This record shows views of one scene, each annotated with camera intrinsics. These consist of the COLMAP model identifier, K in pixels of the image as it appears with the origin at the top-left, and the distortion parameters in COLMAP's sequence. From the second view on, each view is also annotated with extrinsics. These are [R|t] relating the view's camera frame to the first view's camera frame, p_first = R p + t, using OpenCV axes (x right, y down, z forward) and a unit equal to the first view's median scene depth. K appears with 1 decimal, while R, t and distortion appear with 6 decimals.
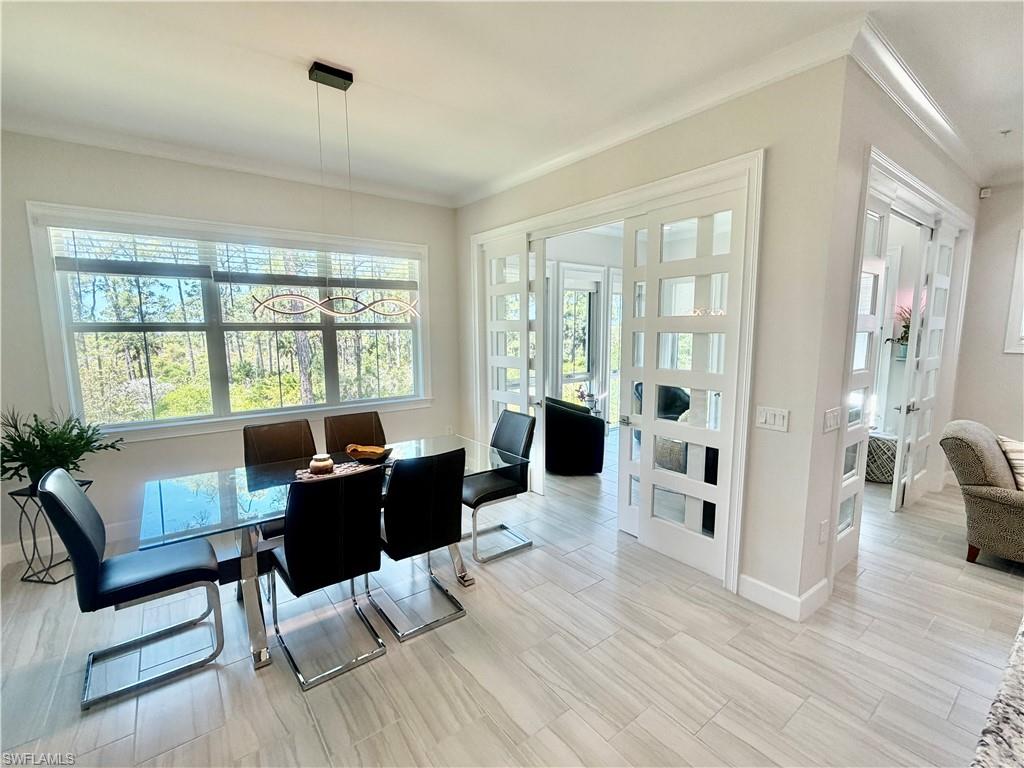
lens RADIAL K [[455.6, 0, 513.5], [0, 455.6, 385.9], [0, 0, 1]] dist [-0.000159, 0.000025]
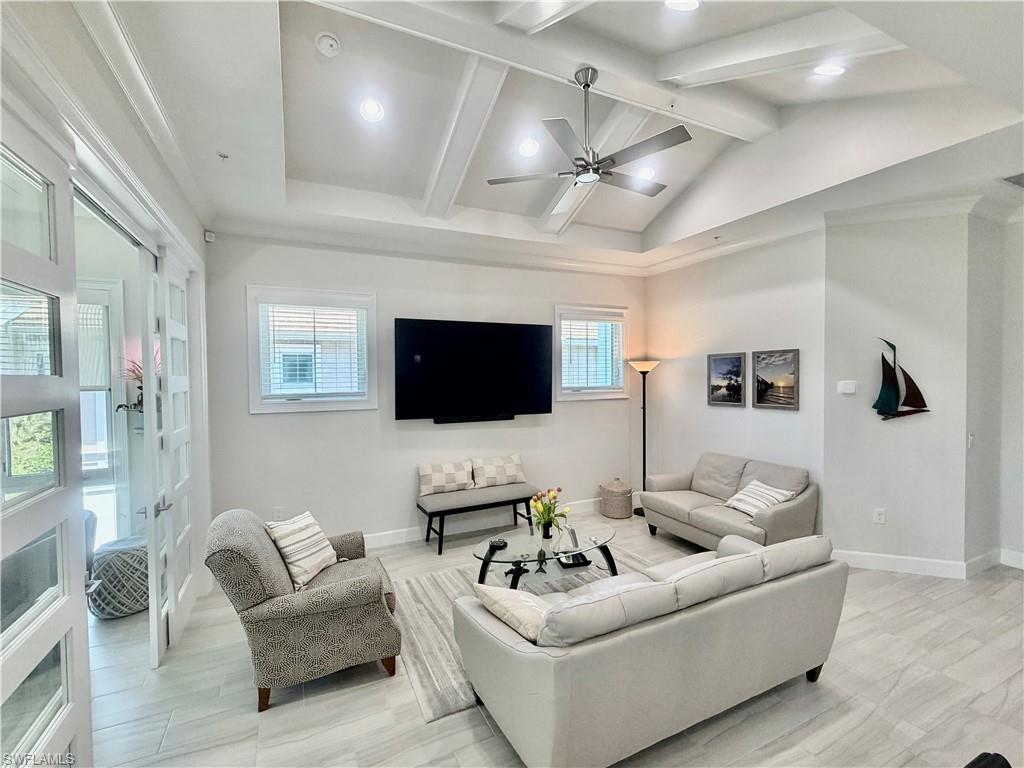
lens RADIAL K [[455.6, 0, 510.6], [0, 455.6, 387.0], [0, 0, 1]] dist [-0.000159, 0.000025]
pose [[0.201234, -0.024381, 0.979240, 0.288172], [0.135355, 0.990792, -0.003147, -0.053510], [-0.970146, 0.133178, 0.202681, 0.301057]]
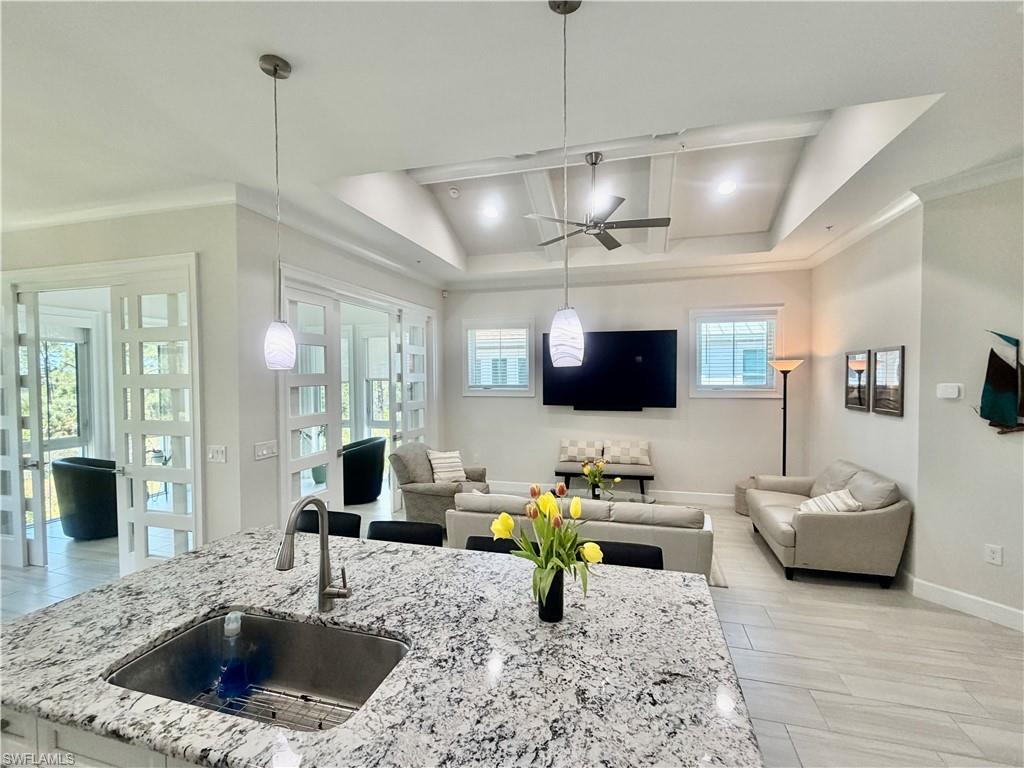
lens RADIAL K [[455.6, 0, 511.1], [0, 455.6, 386.3], [0, 0, 1]] dist [-0.000159, 0.000025]
pose [[0.795778, -0.015884, 0.605381, 0.278185], [0.079797, 0.993690, -0.078822, 0.030580], [-0.600309, 0.111033, 0.792024, -0.341212]]
